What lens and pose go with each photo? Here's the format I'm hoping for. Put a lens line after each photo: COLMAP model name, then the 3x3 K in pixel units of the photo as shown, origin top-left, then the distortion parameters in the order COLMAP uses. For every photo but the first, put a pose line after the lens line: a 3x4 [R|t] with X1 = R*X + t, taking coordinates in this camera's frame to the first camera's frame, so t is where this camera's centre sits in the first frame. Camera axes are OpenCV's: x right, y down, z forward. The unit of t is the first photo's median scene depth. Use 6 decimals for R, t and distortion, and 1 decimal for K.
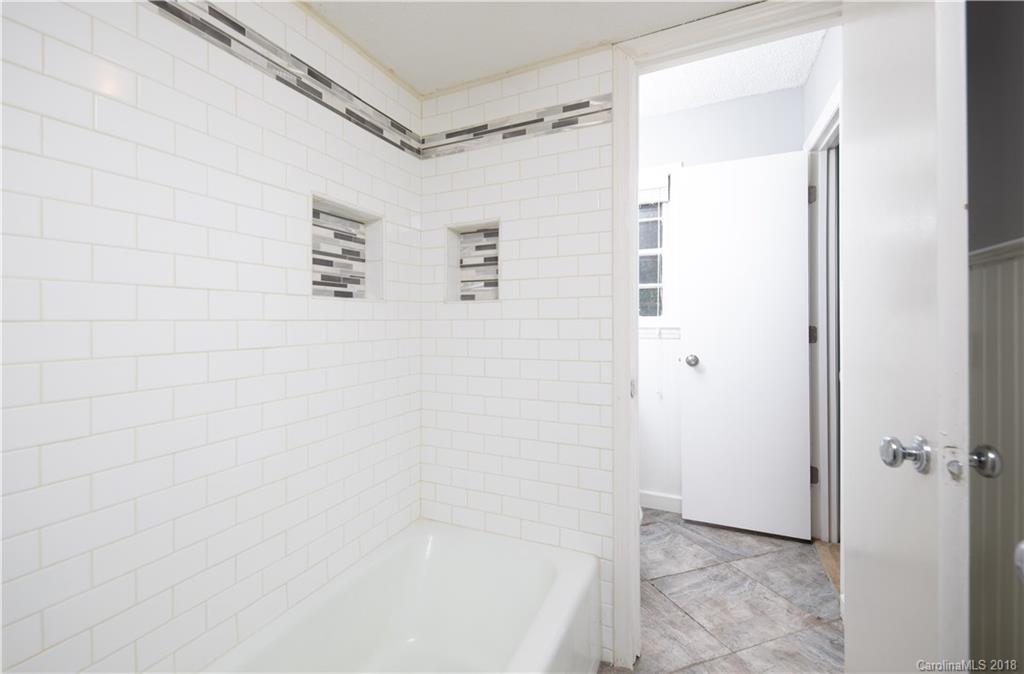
lens RADIAL K [[422.0, 0, 501.9], [0, 422.0, 318.0], [0, 0, 1]] dist [0.002134, -0.000701]
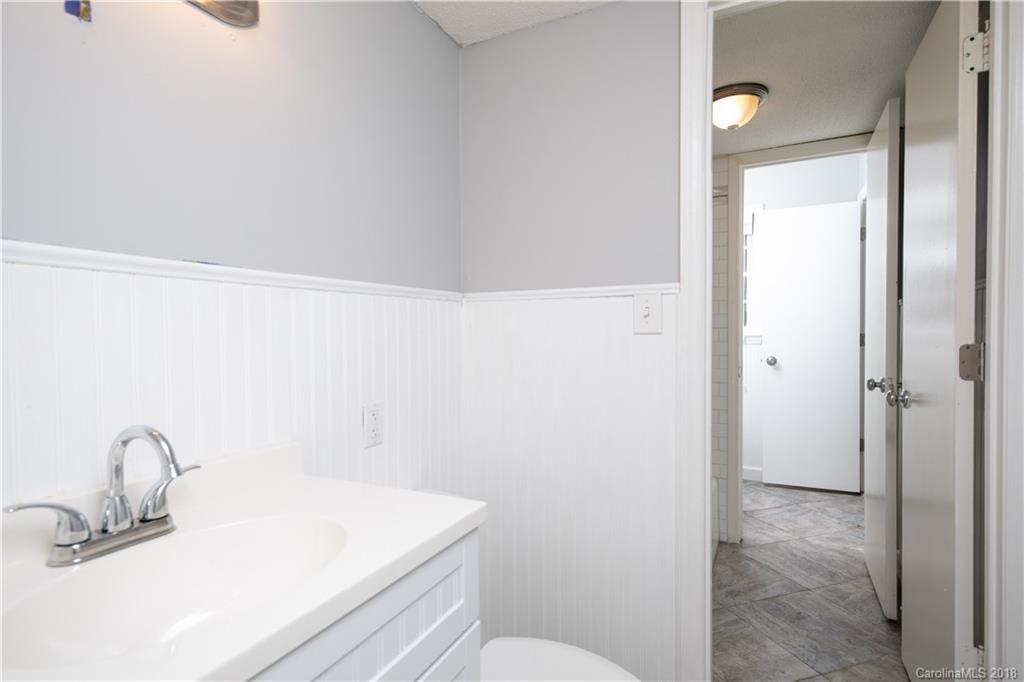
lens RADIAL K [[535.9, 0, 512.3], [0, 535.9, 341.0], [0, 0, 1]] dist [0.004178, 0.001687]
pose [[0.999989, -0.003021, 0.003572, -0.422265], [0.002948, 0.999794, 0.020079, 0.005485], [-0.003632, -0.020068, 0.999792, -0.775355]]
